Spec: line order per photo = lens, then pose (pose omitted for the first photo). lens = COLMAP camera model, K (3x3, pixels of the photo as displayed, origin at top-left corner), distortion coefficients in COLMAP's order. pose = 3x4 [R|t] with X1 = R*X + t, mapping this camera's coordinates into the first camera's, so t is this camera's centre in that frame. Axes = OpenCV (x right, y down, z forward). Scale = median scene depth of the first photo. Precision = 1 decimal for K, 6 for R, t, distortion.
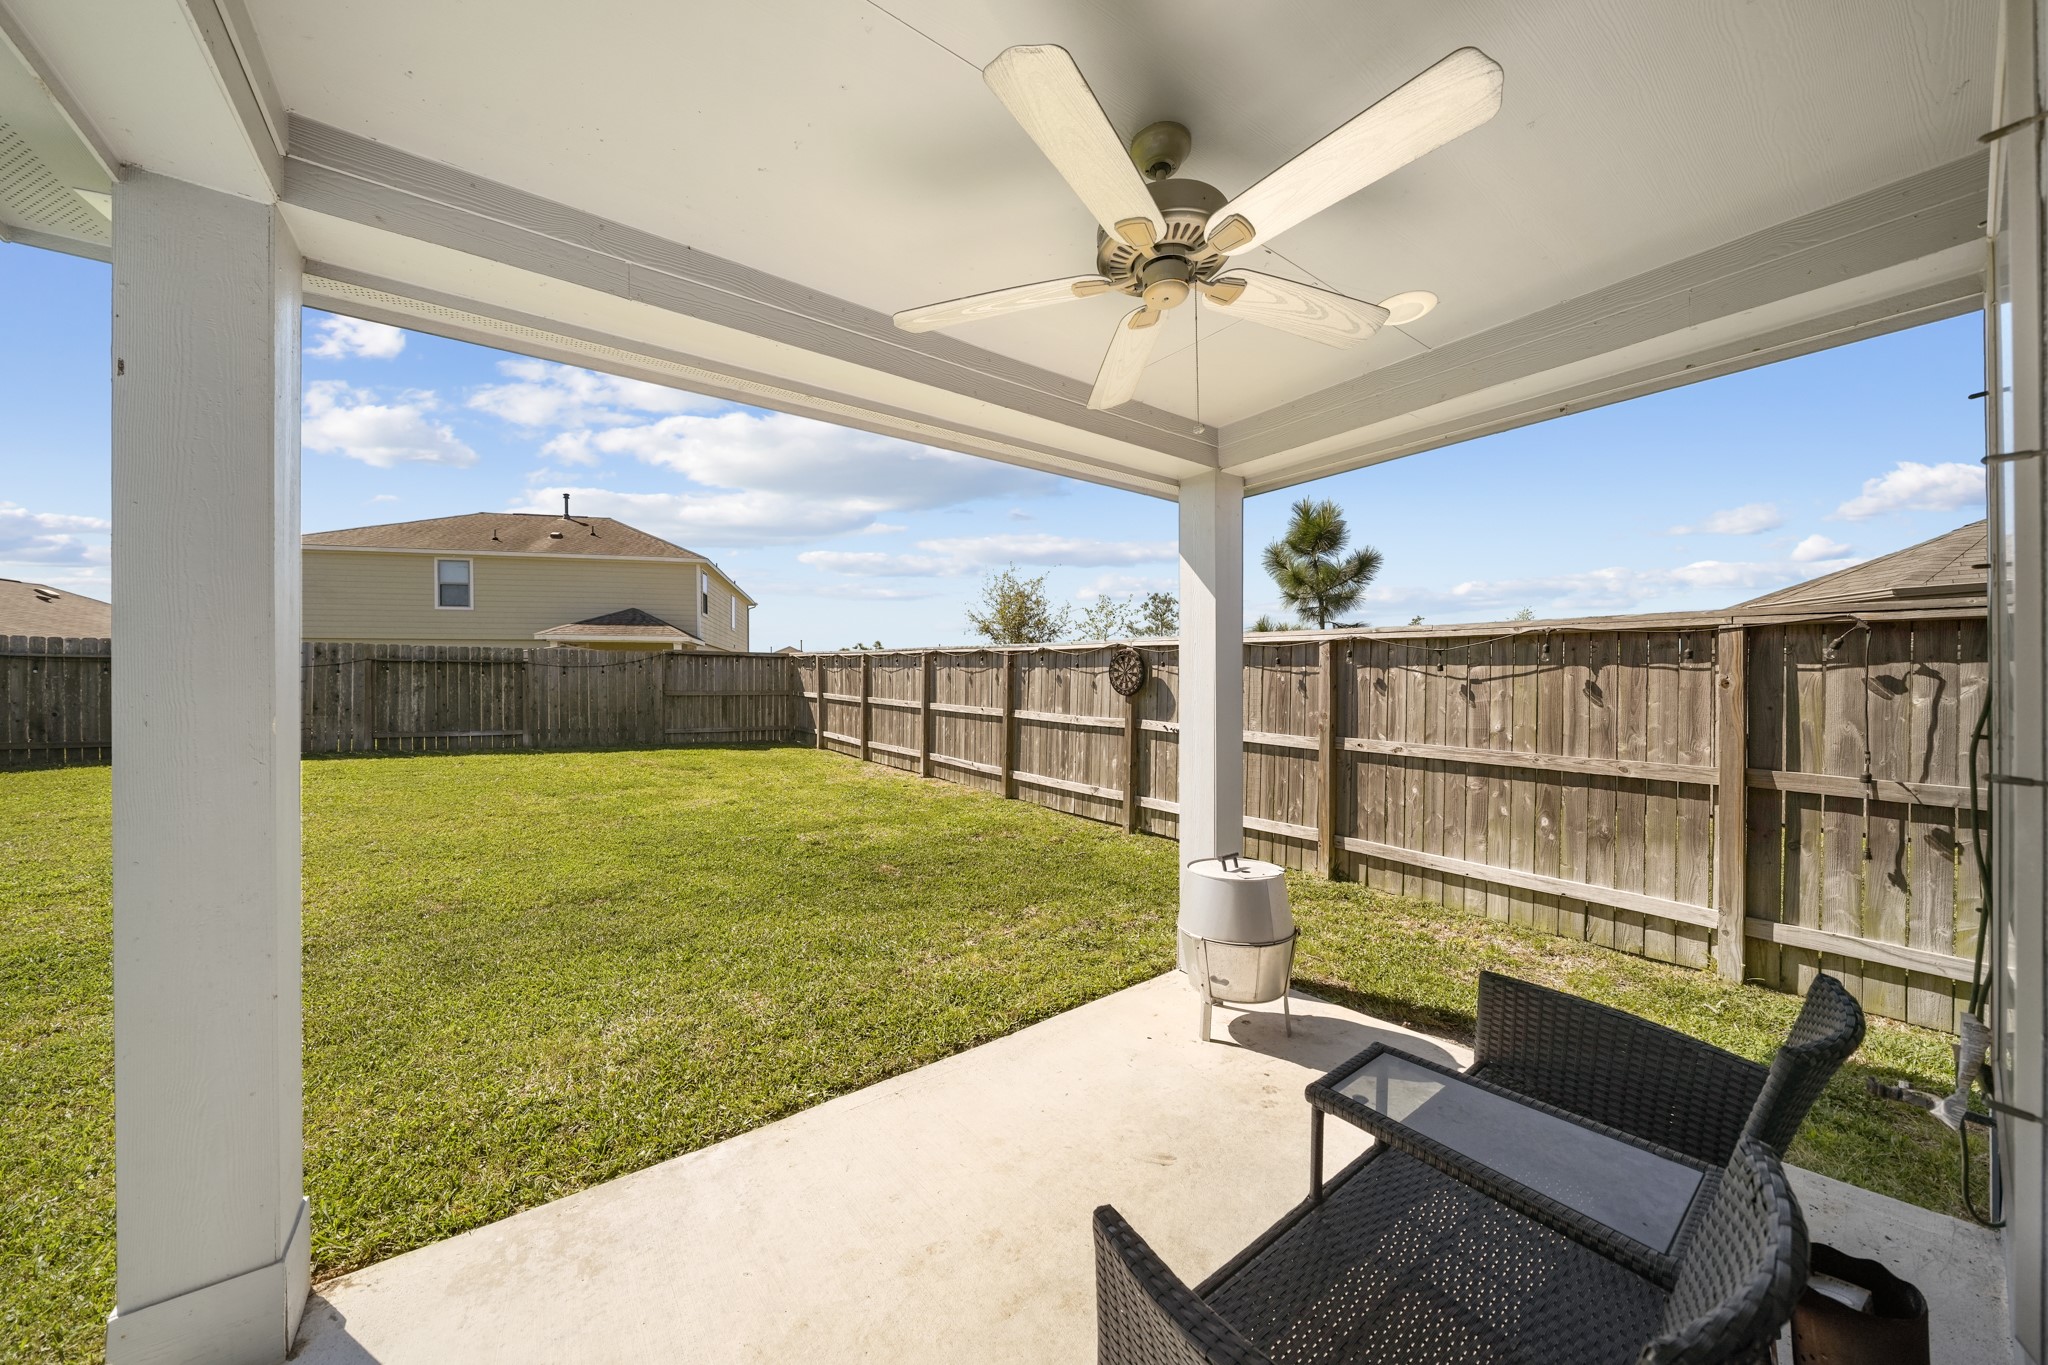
lens RADIAL K [[697.7, 0, 1024.0], [0, 697.7, 682.5], [0, 0, 1]] dist [-0.005216, -0.000063]
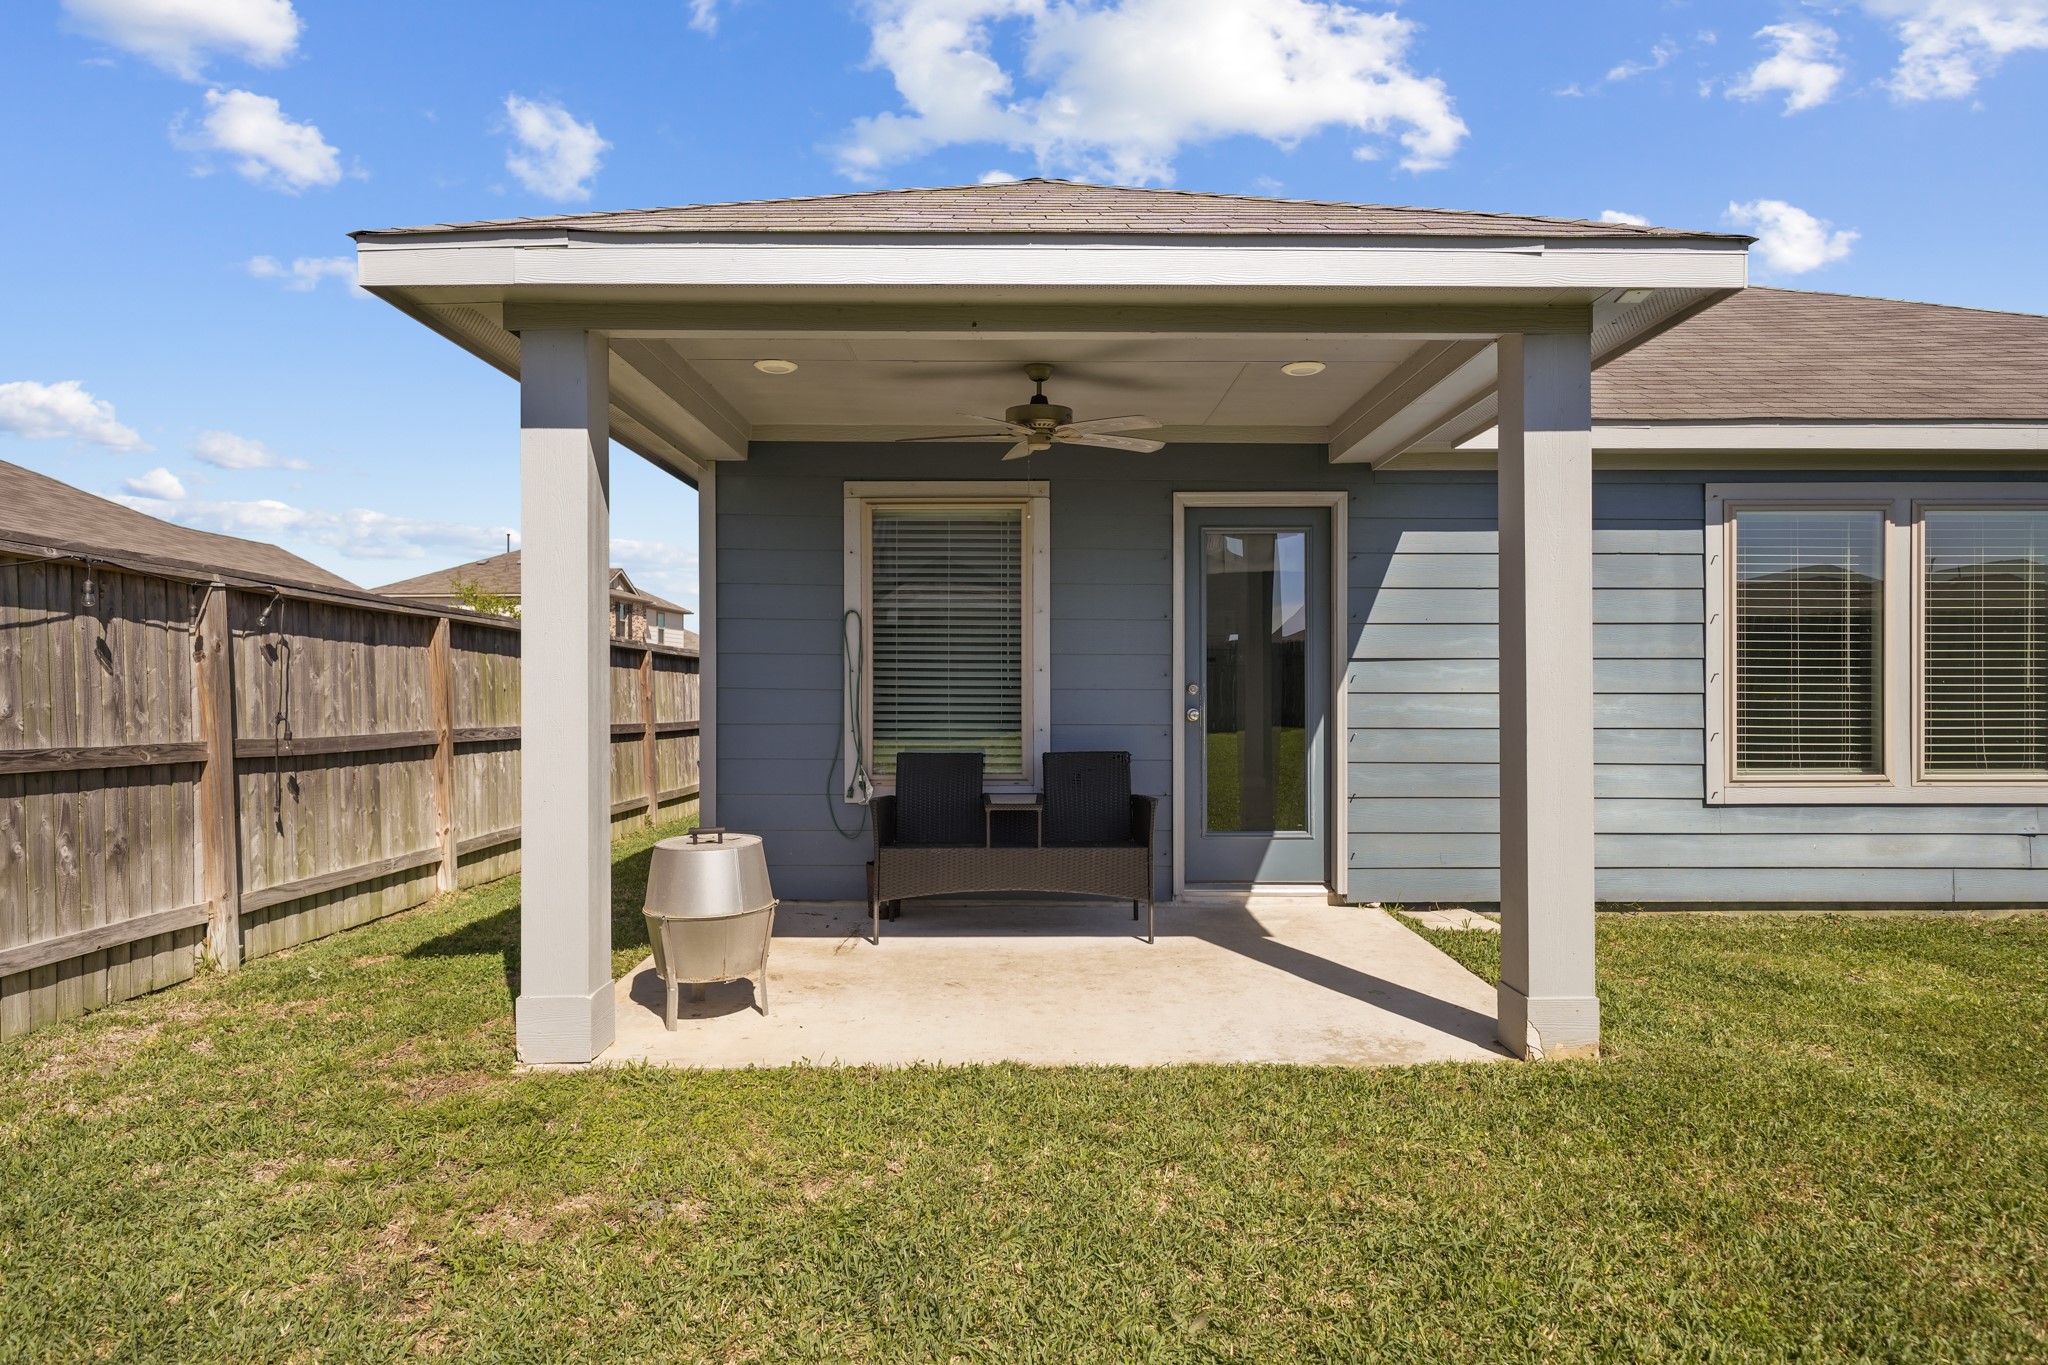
lens RADIAL K [[1167.3, 0, 1024.0], [0, 1167.3, 682.5], [0, 0, 1]] dist [0.000209, -0.000031]
pose [[-0.802496, 0.007955, 0.596604, -0.326479], [0.001566, 0.999936, -0.011226, 0.029081], [-0.596655, -0.008074, -0.802457, 0.699106]]
